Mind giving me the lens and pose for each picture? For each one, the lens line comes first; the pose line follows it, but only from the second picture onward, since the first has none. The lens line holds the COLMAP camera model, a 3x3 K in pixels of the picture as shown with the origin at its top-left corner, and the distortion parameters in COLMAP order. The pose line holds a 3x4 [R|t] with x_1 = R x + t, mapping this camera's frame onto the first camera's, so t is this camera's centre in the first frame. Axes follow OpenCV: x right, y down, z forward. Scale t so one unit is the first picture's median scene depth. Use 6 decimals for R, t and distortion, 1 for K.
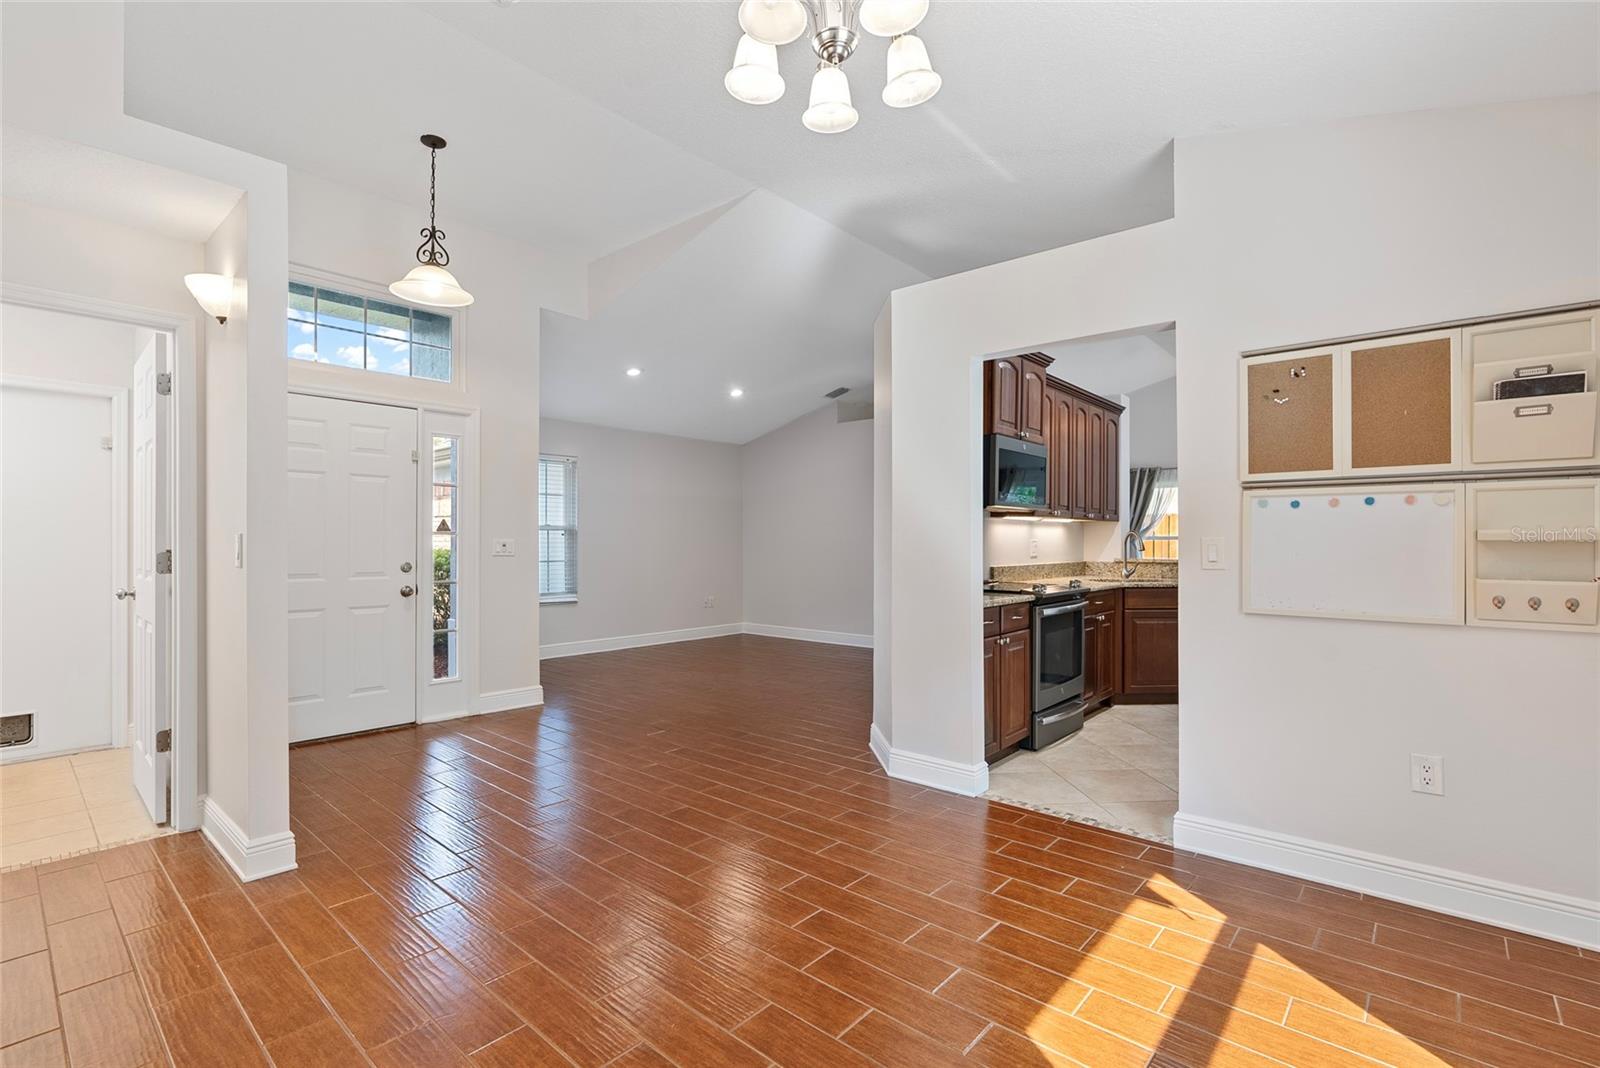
lens RADIAL K [[729.1, 0, 798.5], [0, 729.1, 541.6], [0, 0, 1]] dist [-0.010288, 0.004334]
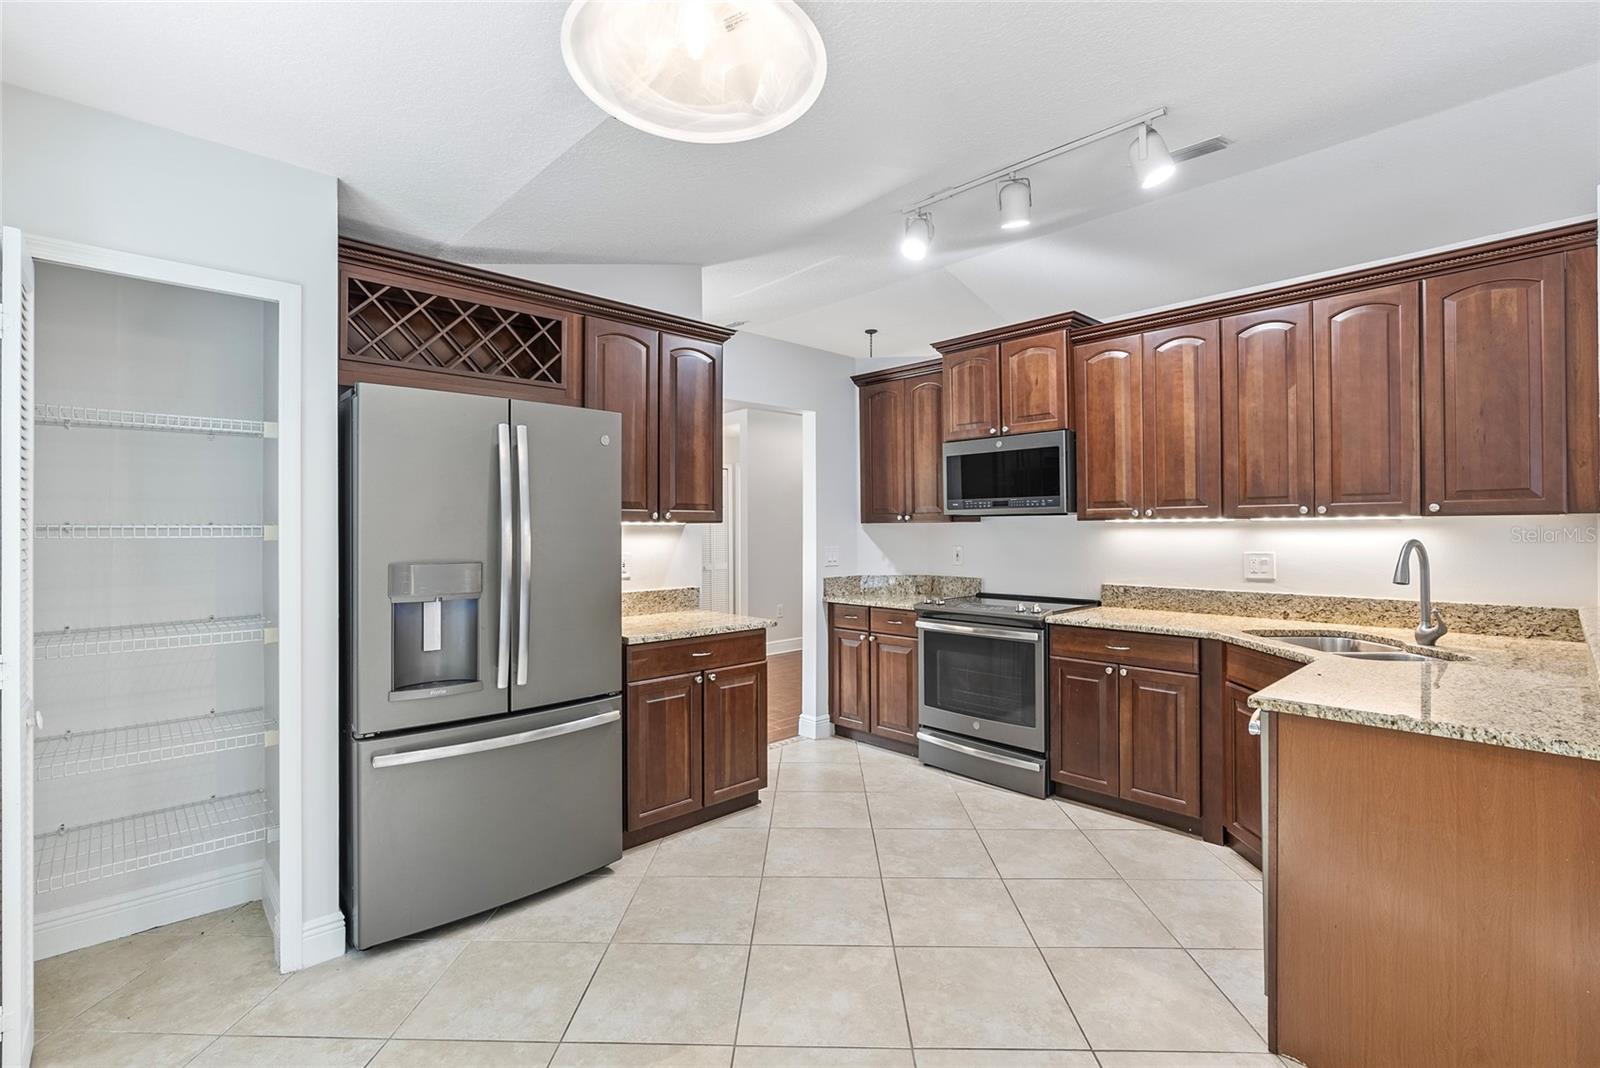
lens RADIAL K [[729.1, 0, 788.1], [0, 729.1, 525.7], [0, 0, 1]] dist [-0.010288, 0.004334]
pose [[-0.108674, -0.007779, -0.994047, 0.976688], [0.001307, 0.999967, -0.007969, -0.020436], [0.994077, -0.002166, -0.108661, 0.681101]]
